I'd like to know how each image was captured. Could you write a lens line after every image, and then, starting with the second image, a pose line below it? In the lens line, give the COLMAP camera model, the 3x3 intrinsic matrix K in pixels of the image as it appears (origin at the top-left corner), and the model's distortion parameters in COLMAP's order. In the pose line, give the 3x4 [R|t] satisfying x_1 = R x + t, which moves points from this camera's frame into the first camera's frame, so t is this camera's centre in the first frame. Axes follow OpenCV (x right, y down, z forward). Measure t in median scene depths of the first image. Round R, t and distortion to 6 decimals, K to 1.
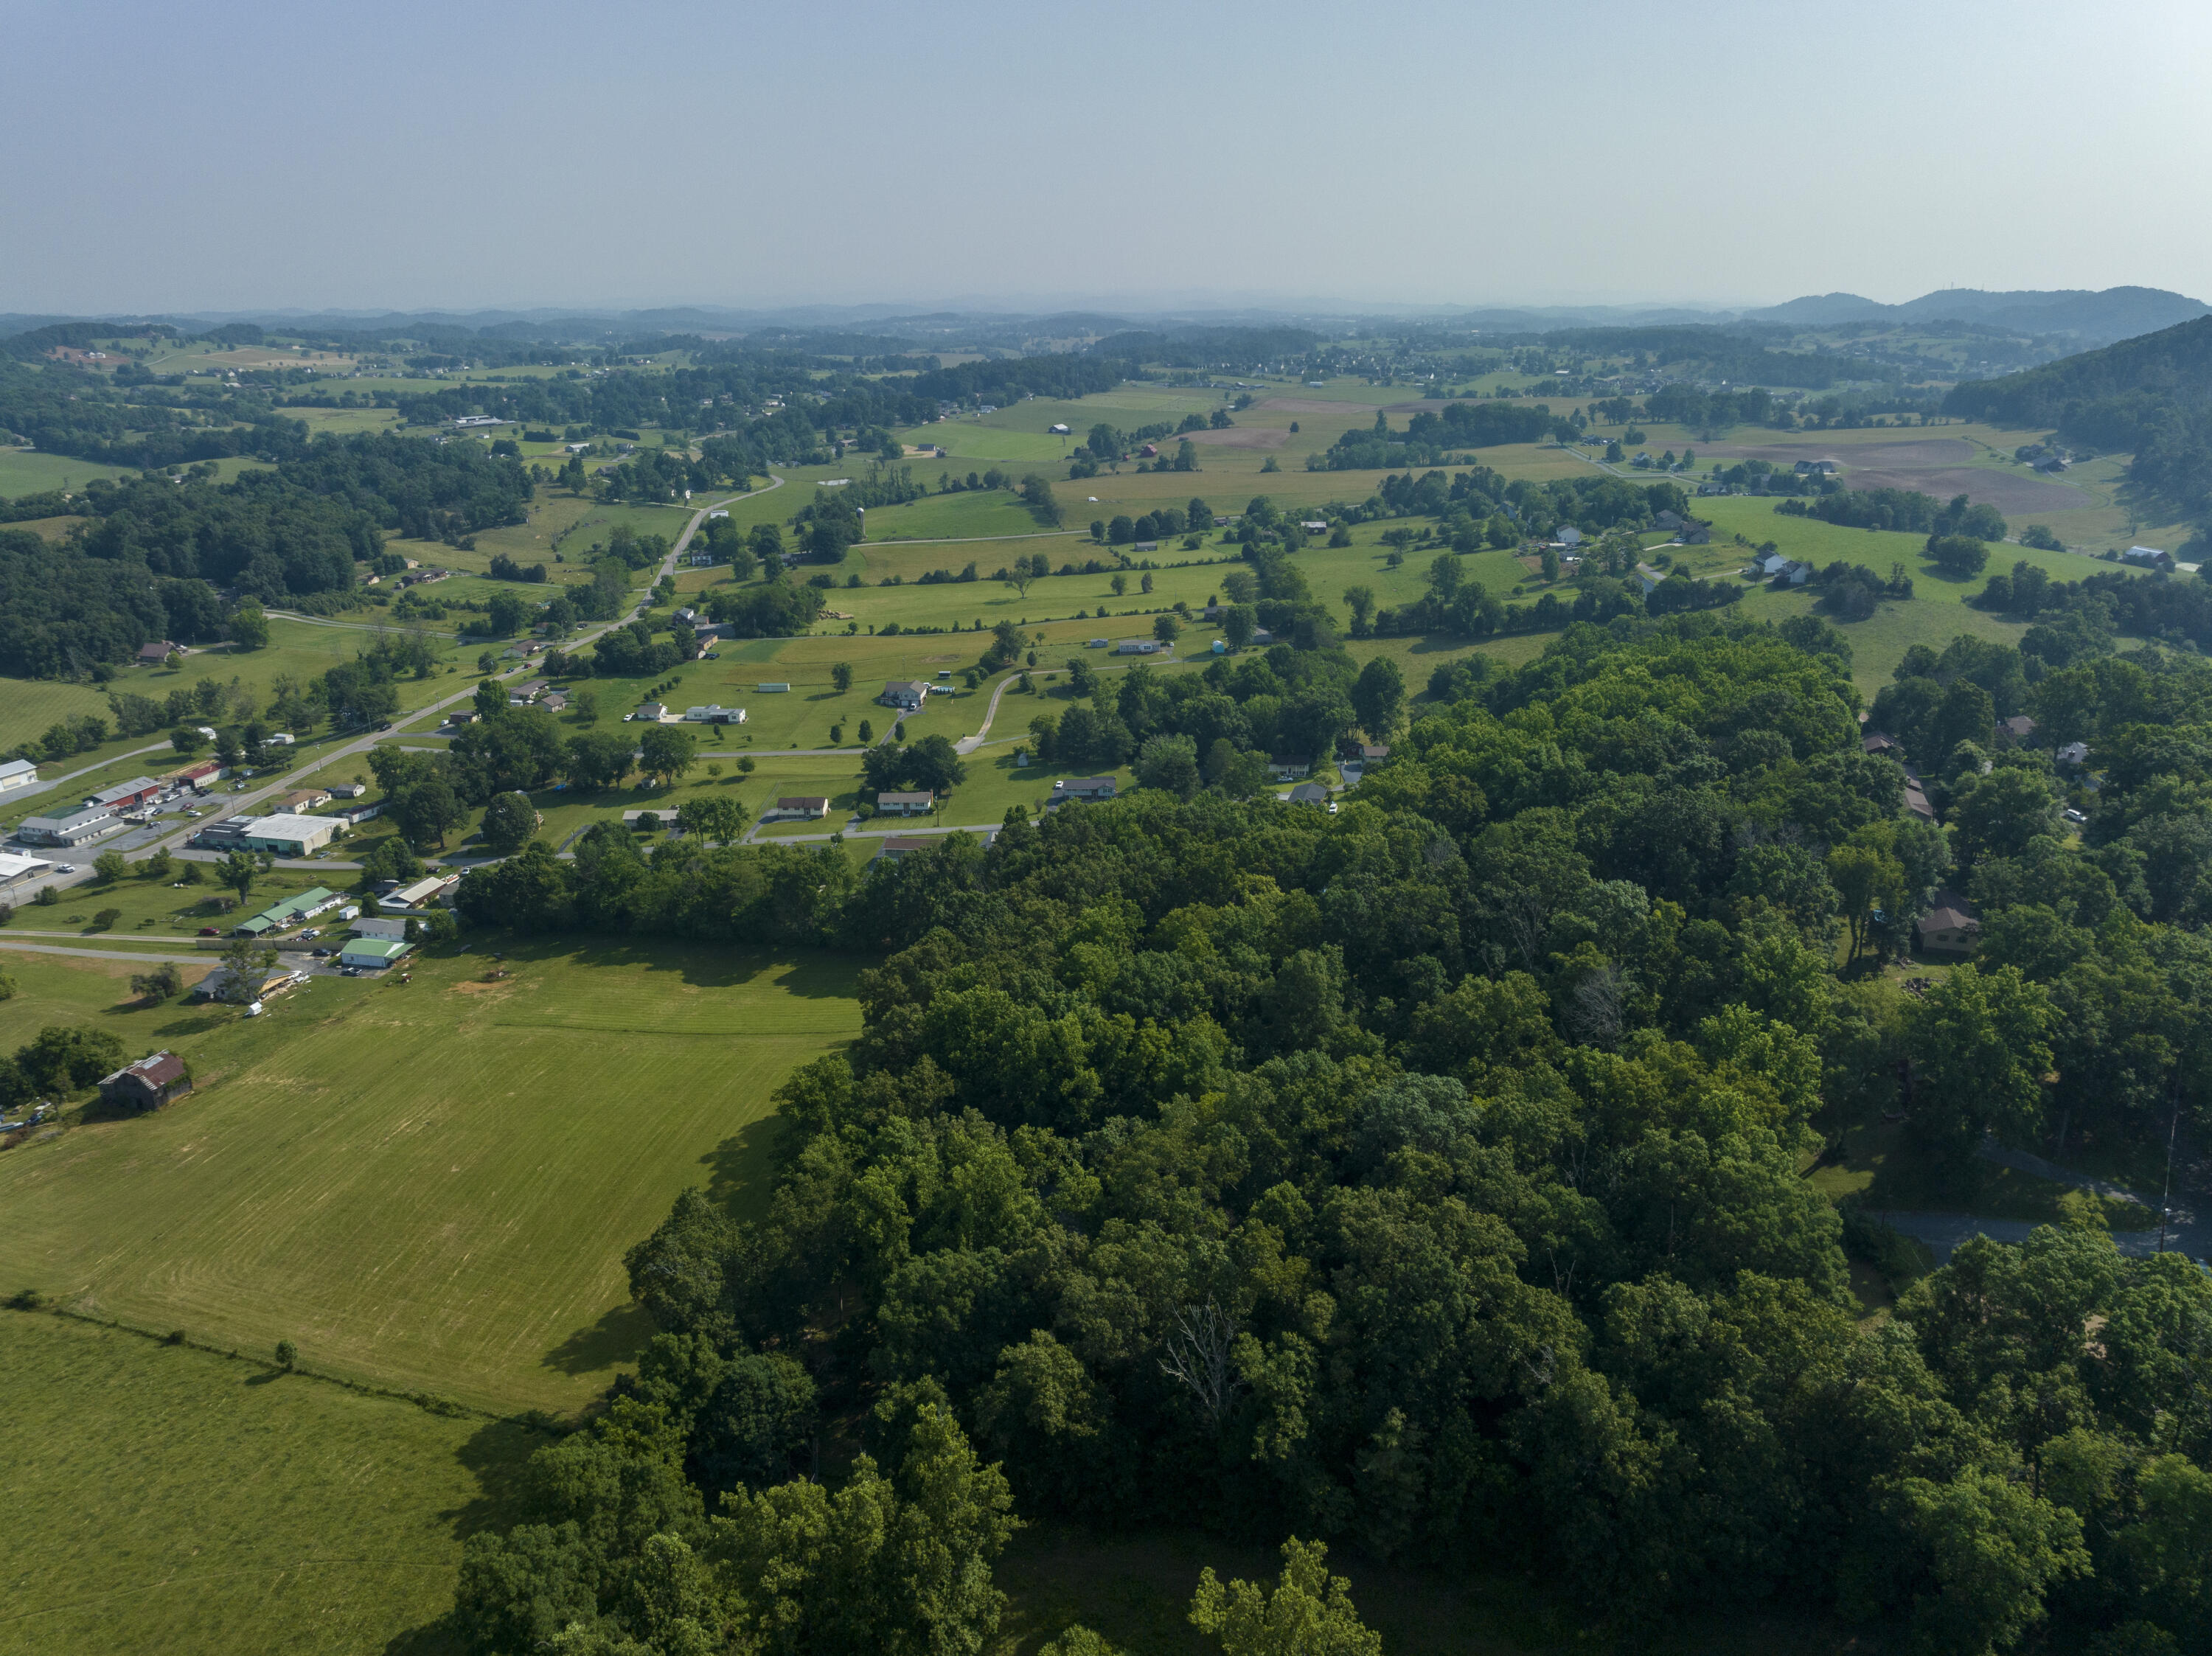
lens RADIAL K [[1559.7, 0, 1117.2], [0, 1559.7, 823.2], [0, 0, 1]] dist [-0.040704, 0.001229]
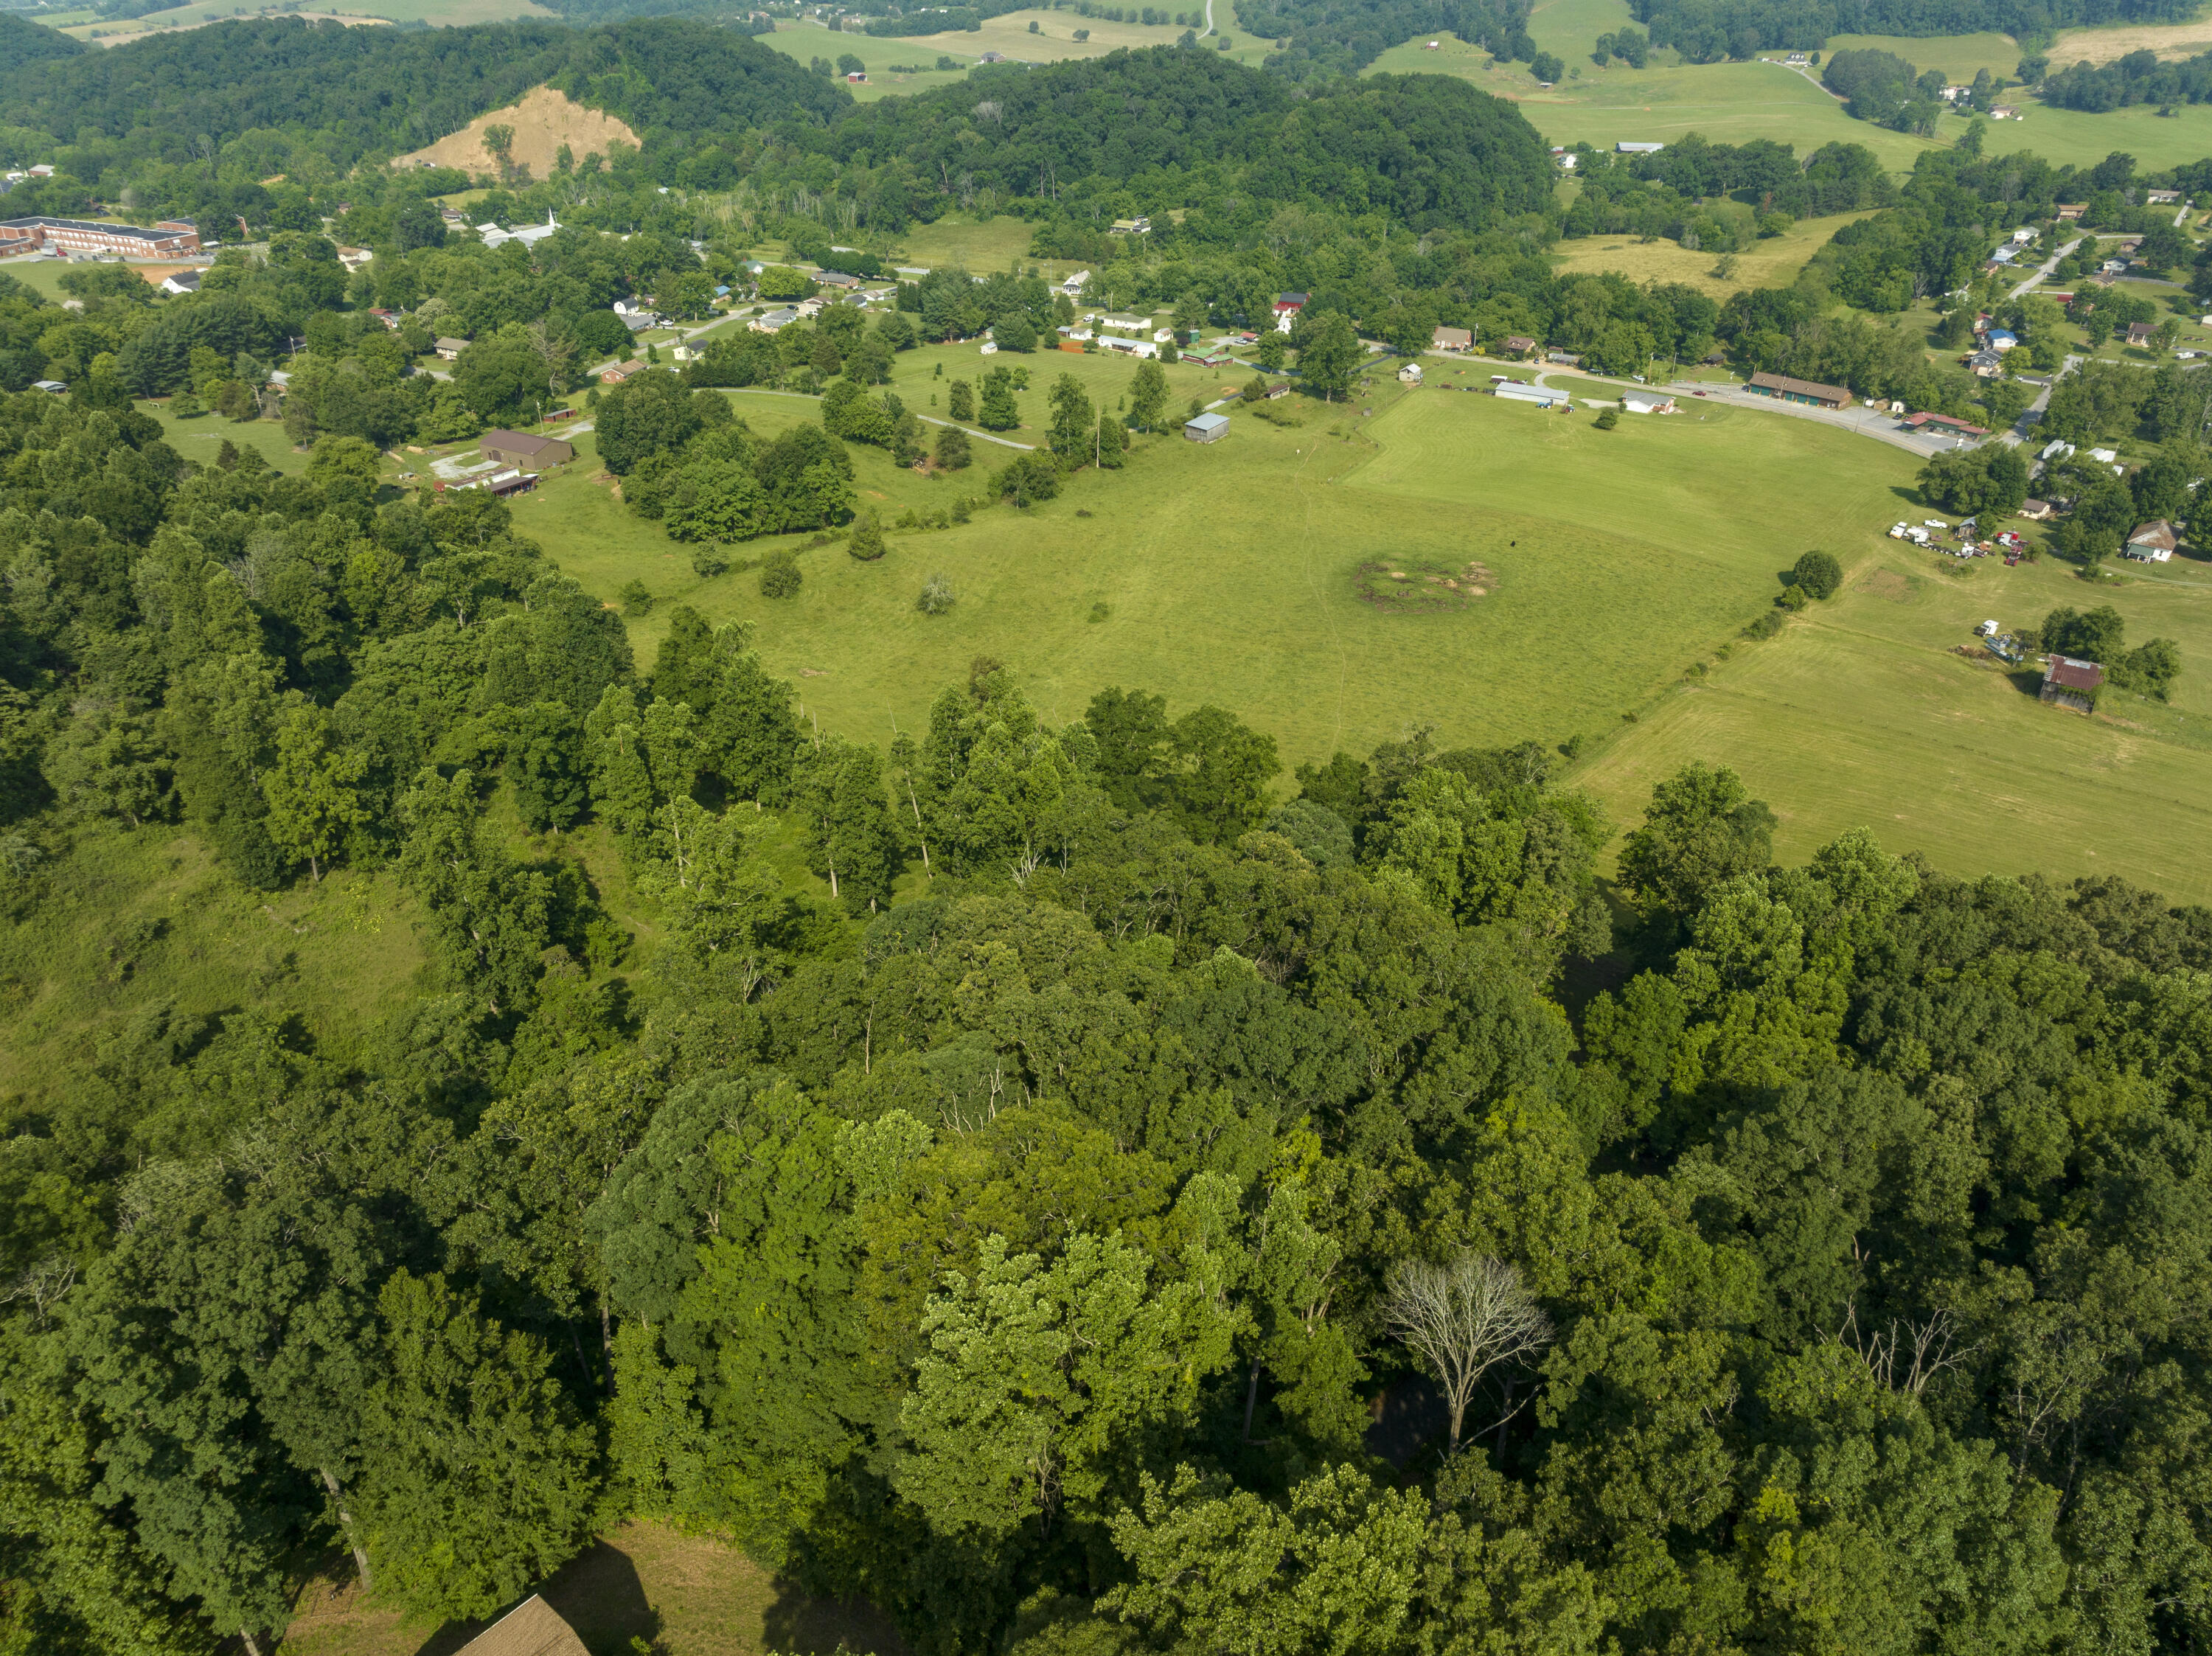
lens RADIAL K [[1559.7, 0, 1117.2], [0, 1559.7, 823.2], [0, 0, 1]] dist [-0.040704, 0.001229]
pose [[-0.347290, 0.473632, -0.809359, 0.241464], [-0.312820, 0.755130, 0.576126, -0.078959], [0.884044, 0.453266, -0.114087, 0.344258]]
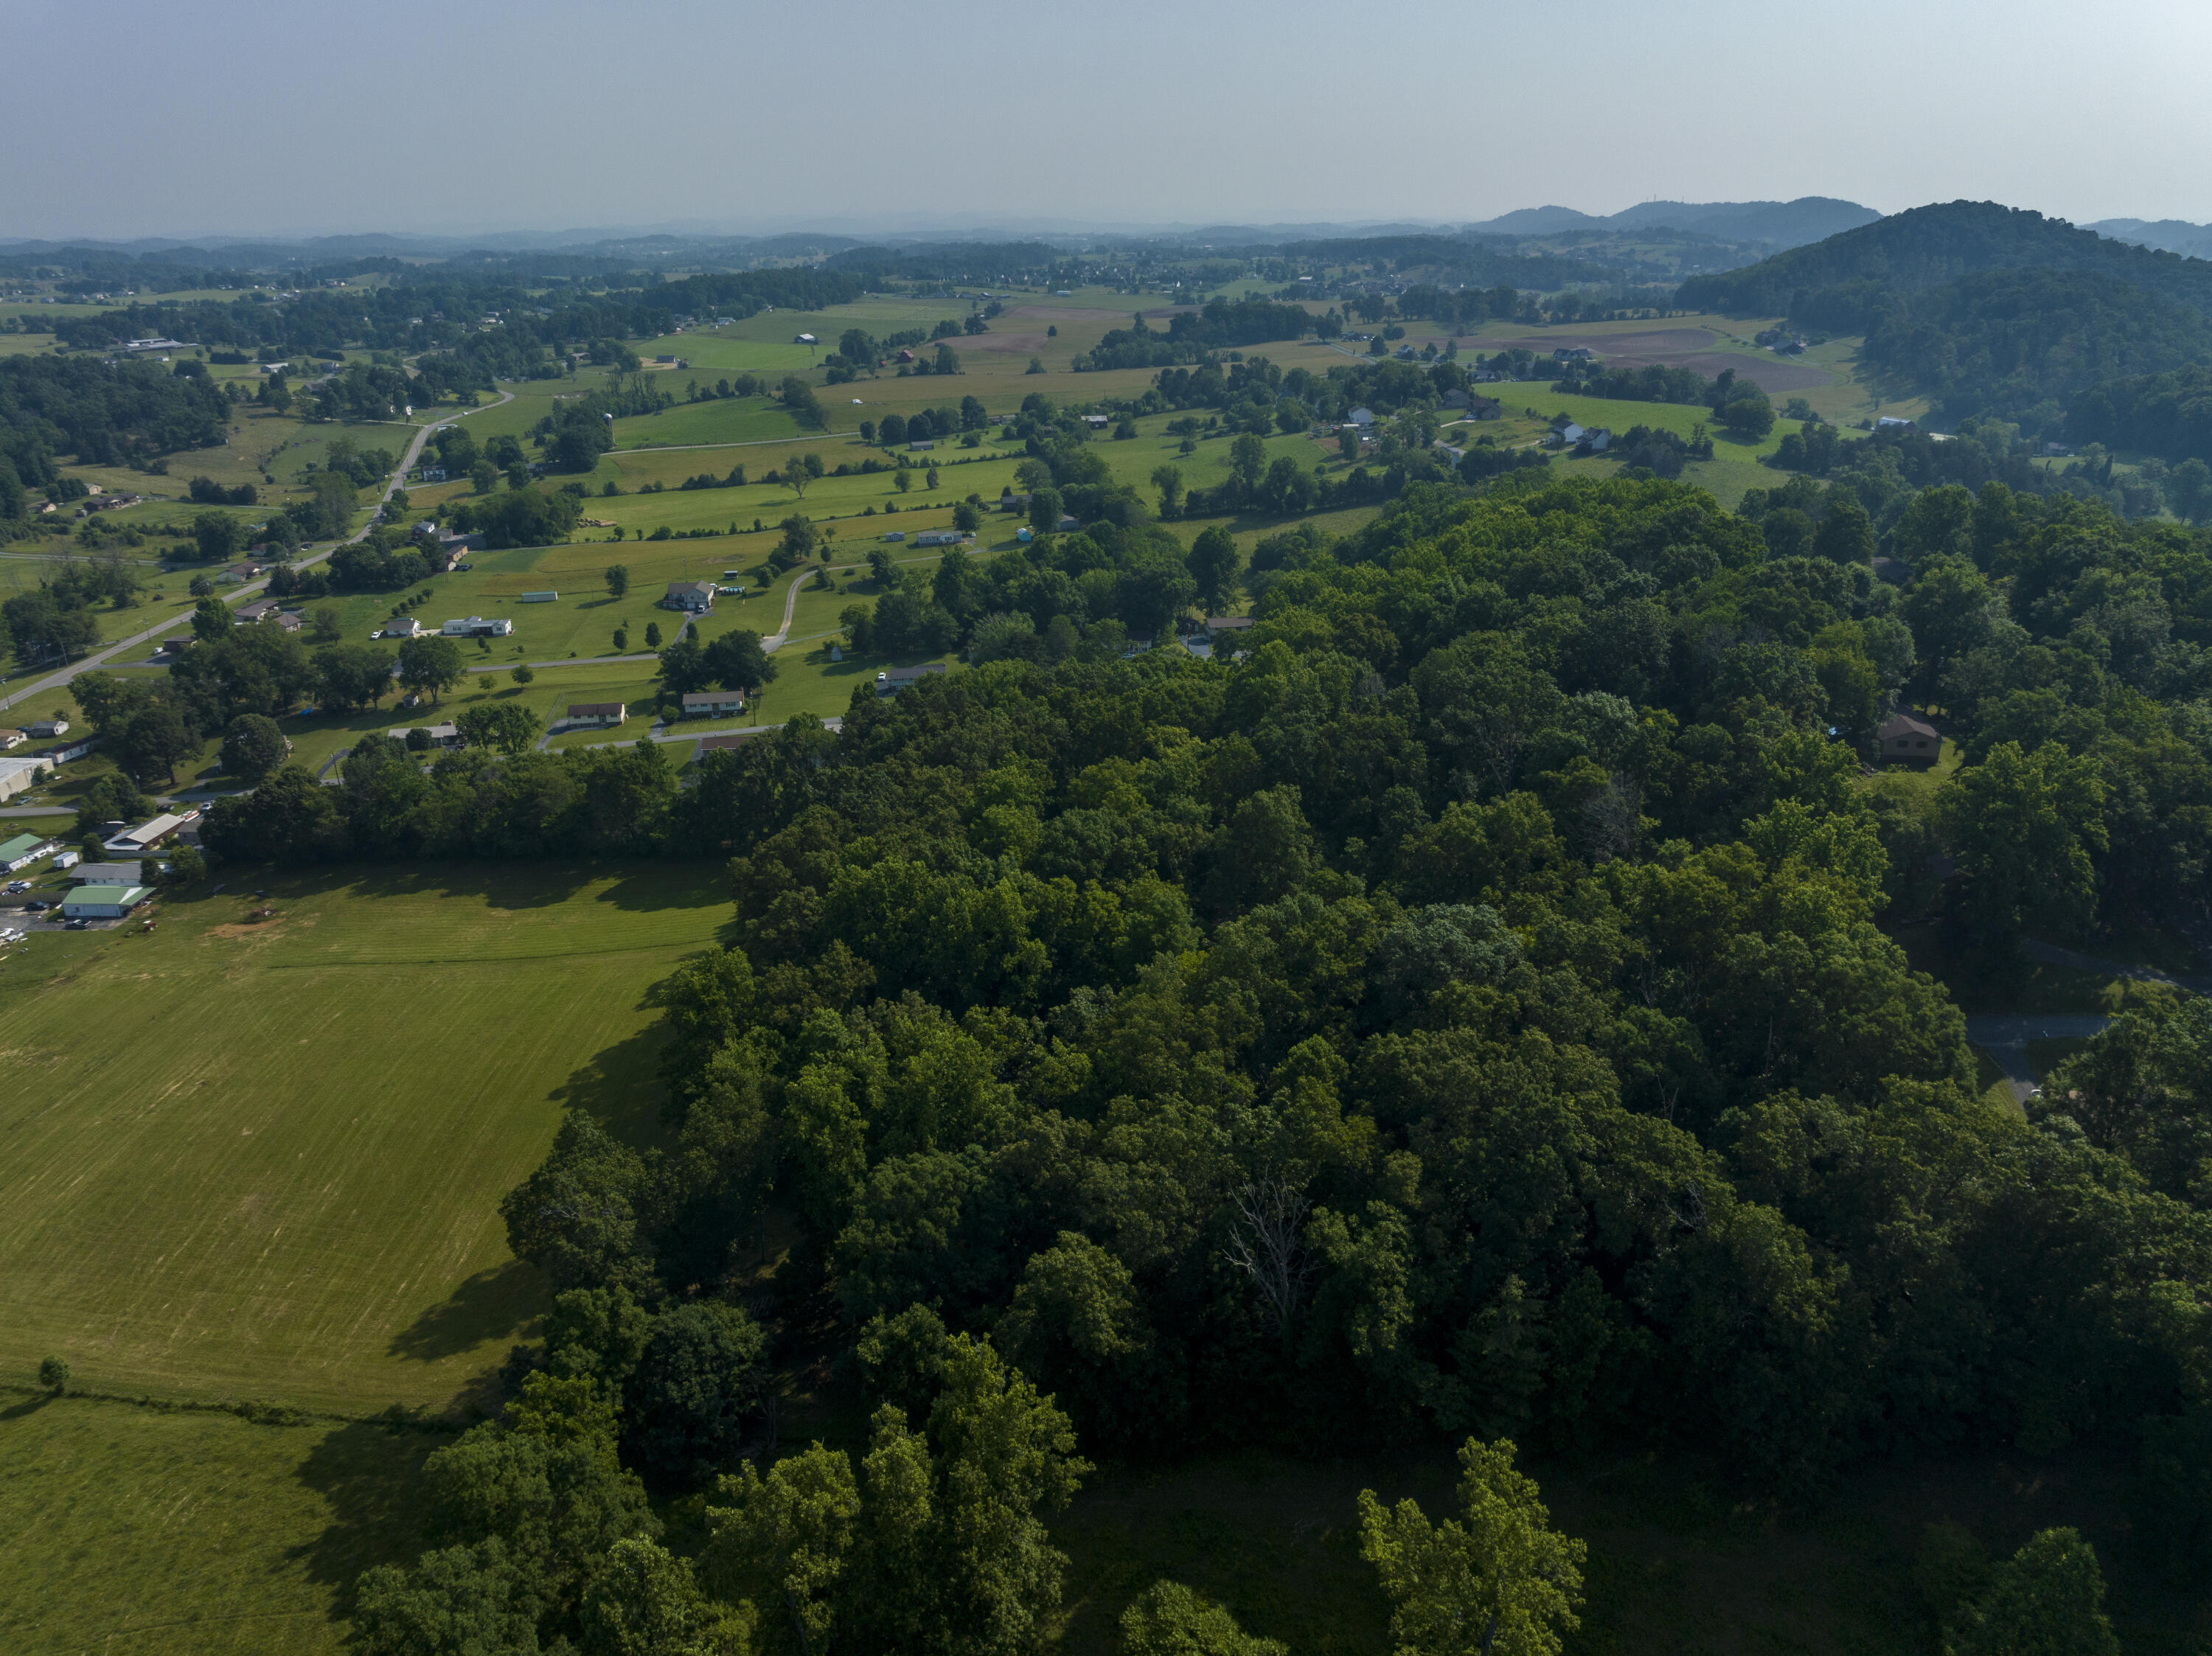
lens RADIAL K [[1559.7, 0, 1117.2], [0, 1559.7, 823.2], [0, 0, 1]] dist [-0.040704, 0.001229]
pose [[0.986007, -0.063419, 0.154171, -0.042141], [0.056655, 0.997245, 0.047885, 0.022762], [-0.156783, -0.038480, 0.986883, 0.060152]]
